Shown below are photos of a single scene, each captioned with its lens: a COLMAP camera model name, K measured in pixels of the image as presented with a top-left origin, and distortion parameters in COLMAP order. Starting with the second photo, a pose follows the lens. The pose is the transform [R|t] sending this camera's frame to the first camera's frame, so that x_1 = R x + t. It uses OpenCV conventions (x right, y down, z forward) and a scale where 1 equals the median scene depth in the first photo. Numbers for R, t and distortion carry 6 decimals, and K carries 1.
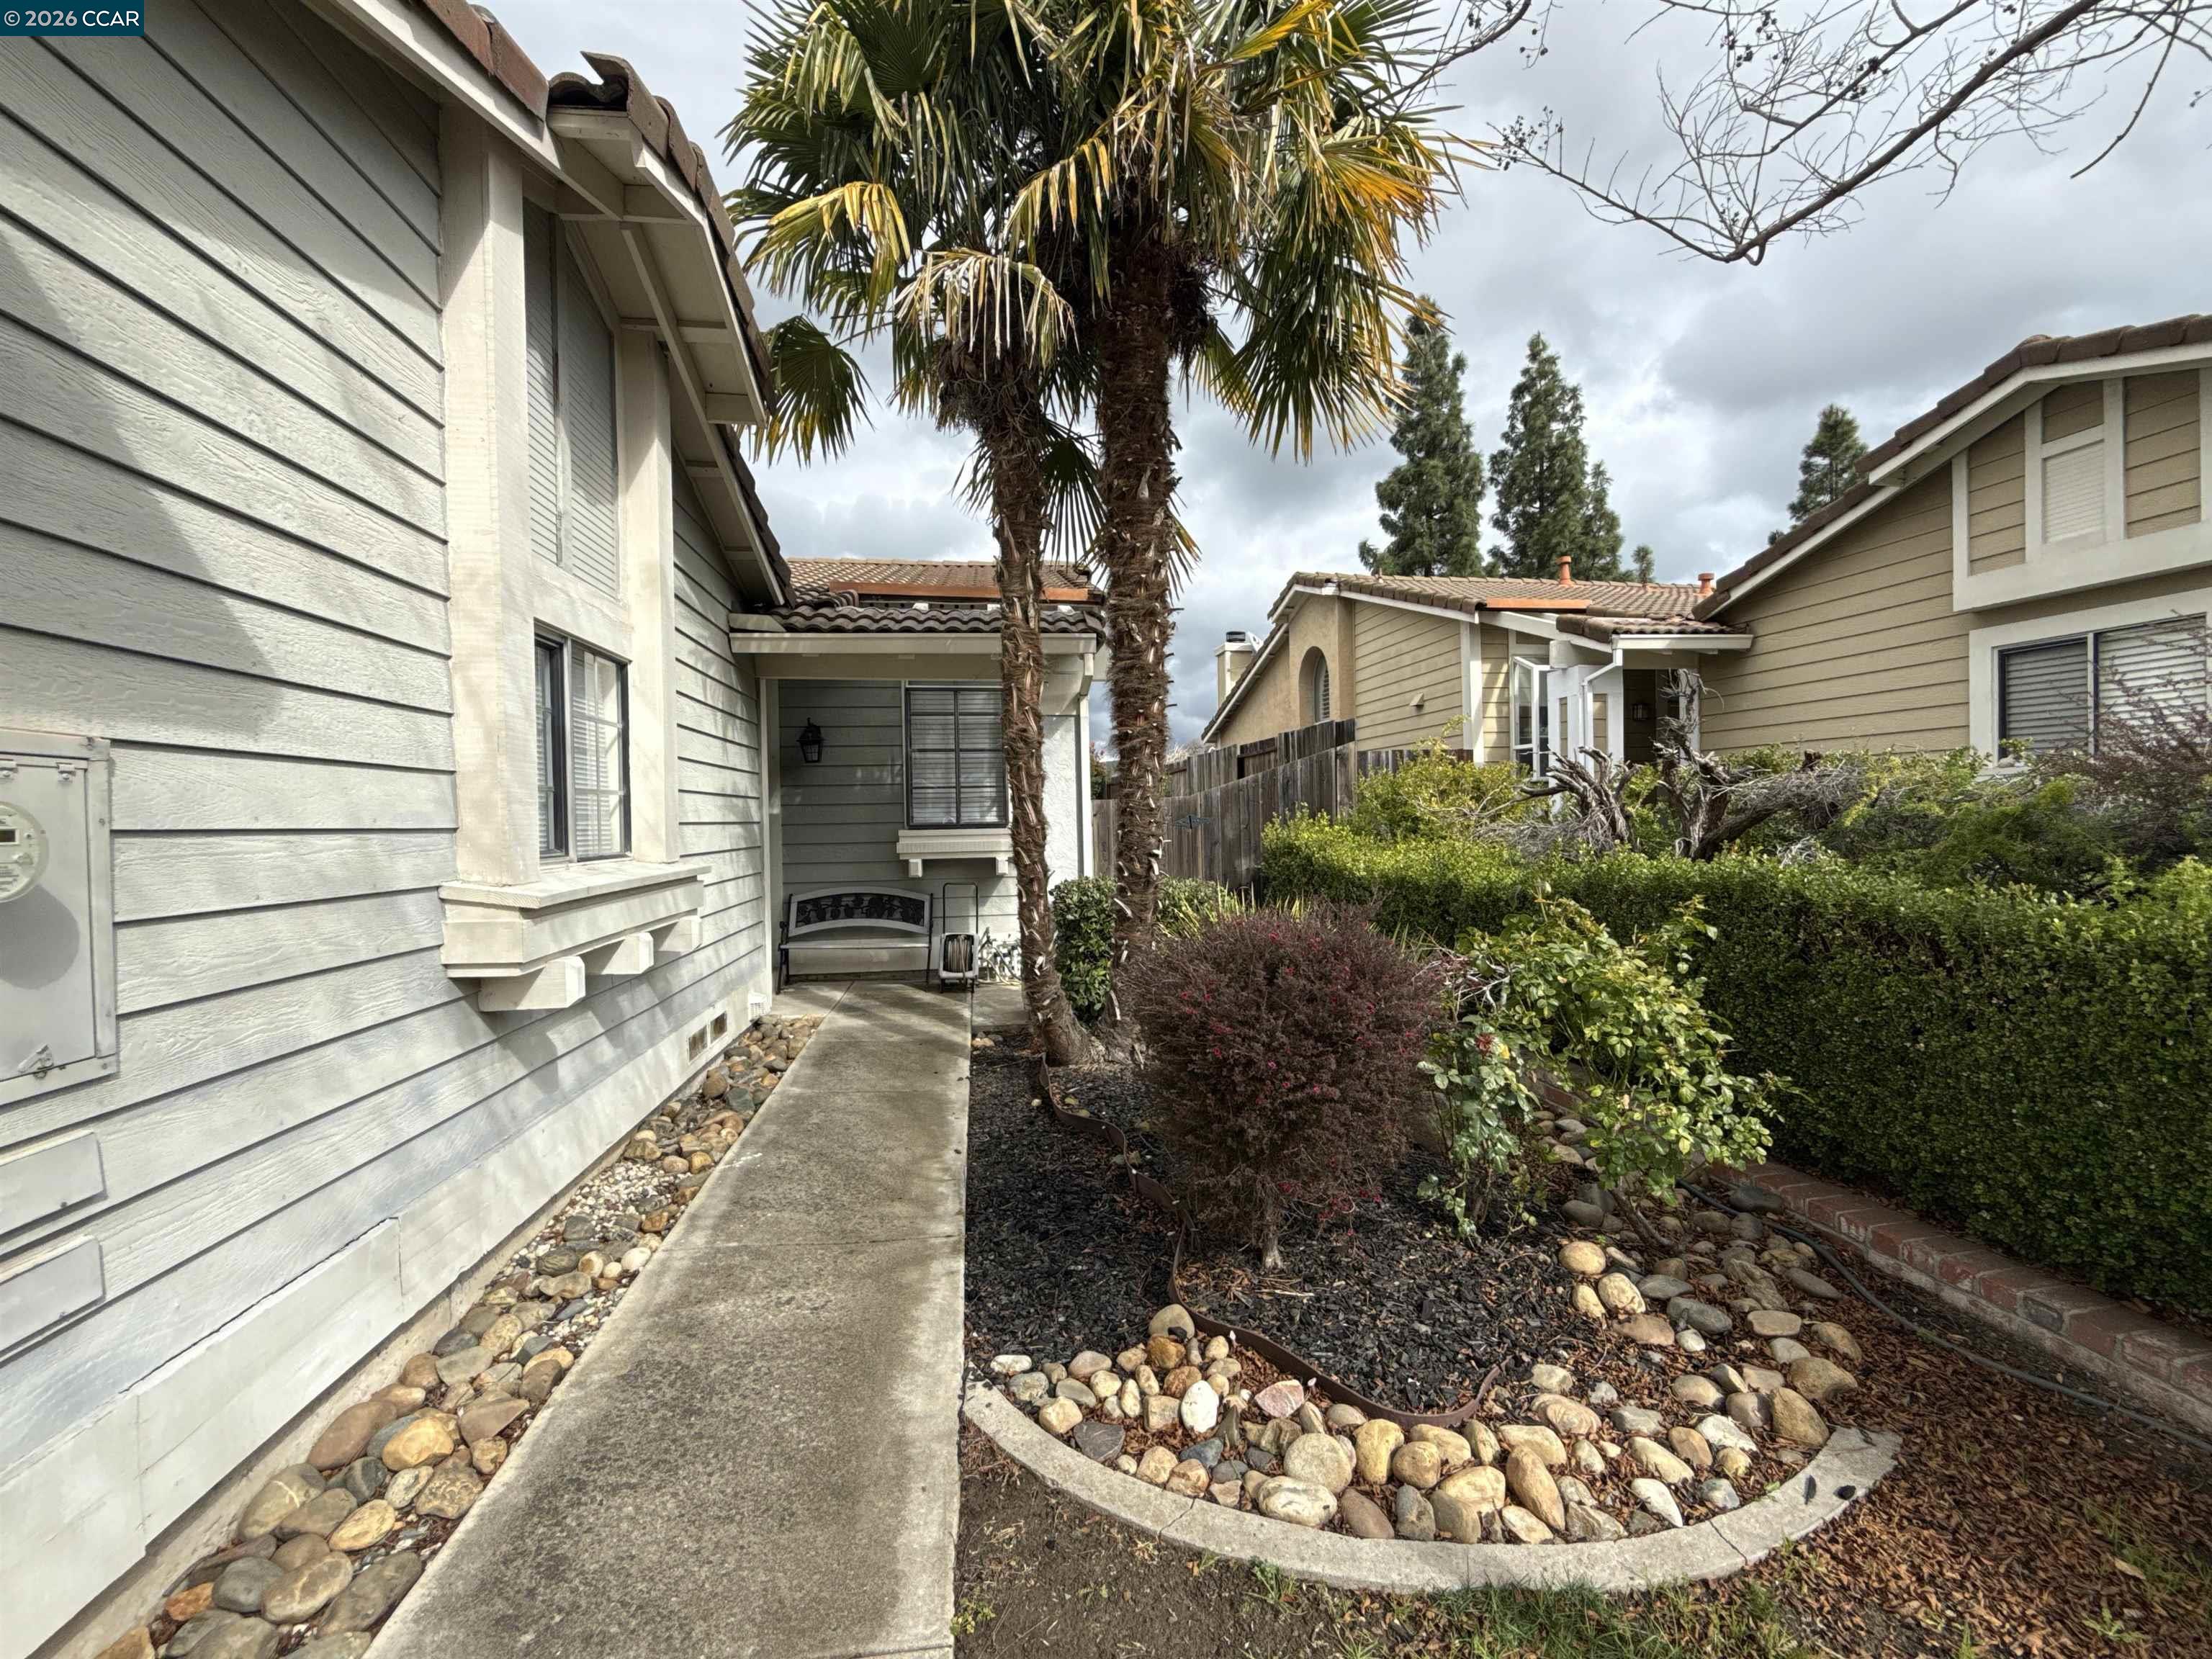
lens RADIAL K [[884.0, 0, 1106.0], [0, 884.0, 829.5], [0, 0, 1]] dist [-0.002423, 0.000164]
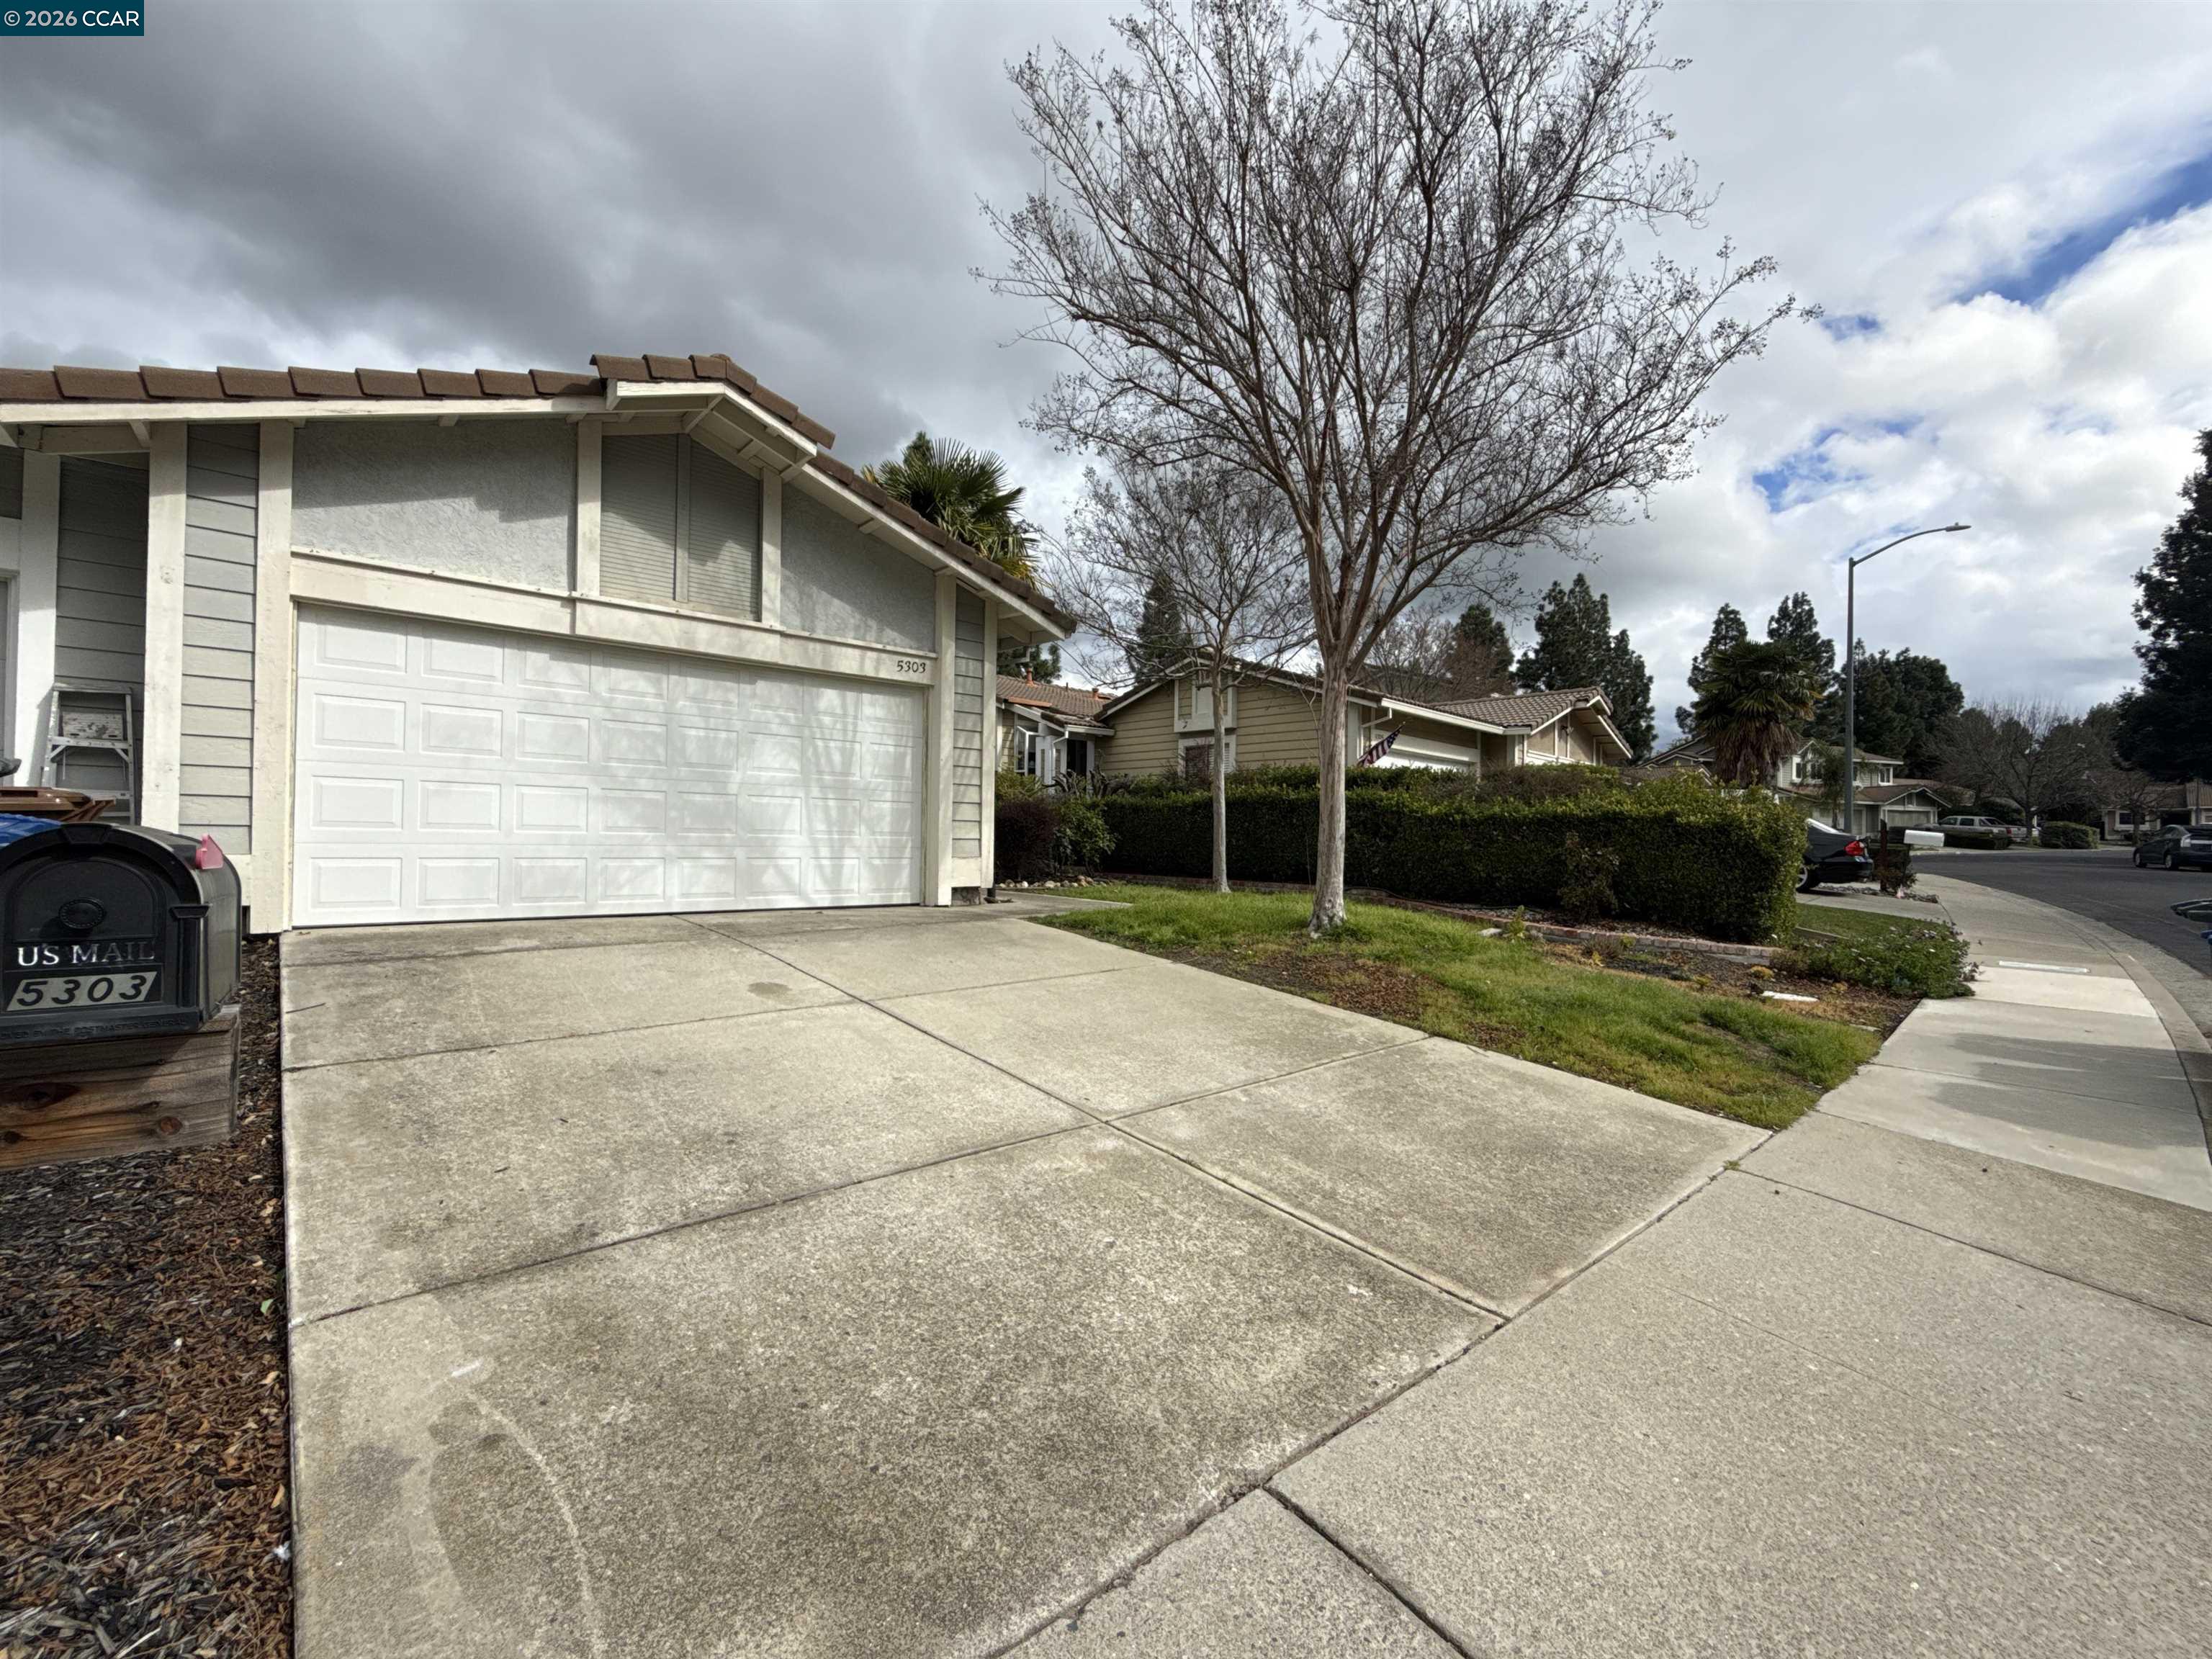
lens RADIAL K [[884.0, 0, 1106.0], [0, 884.0, 829.5], [0, 0, 1]] dist [-0.002423, 0.000164]
pose [[0.810578, 0.037070, 0.584456, -0.603596], [-0.019591, 0.999152, -0.036203, 0.119956], [-0.585302, 0.017895, 0.810618, -0.825595]]
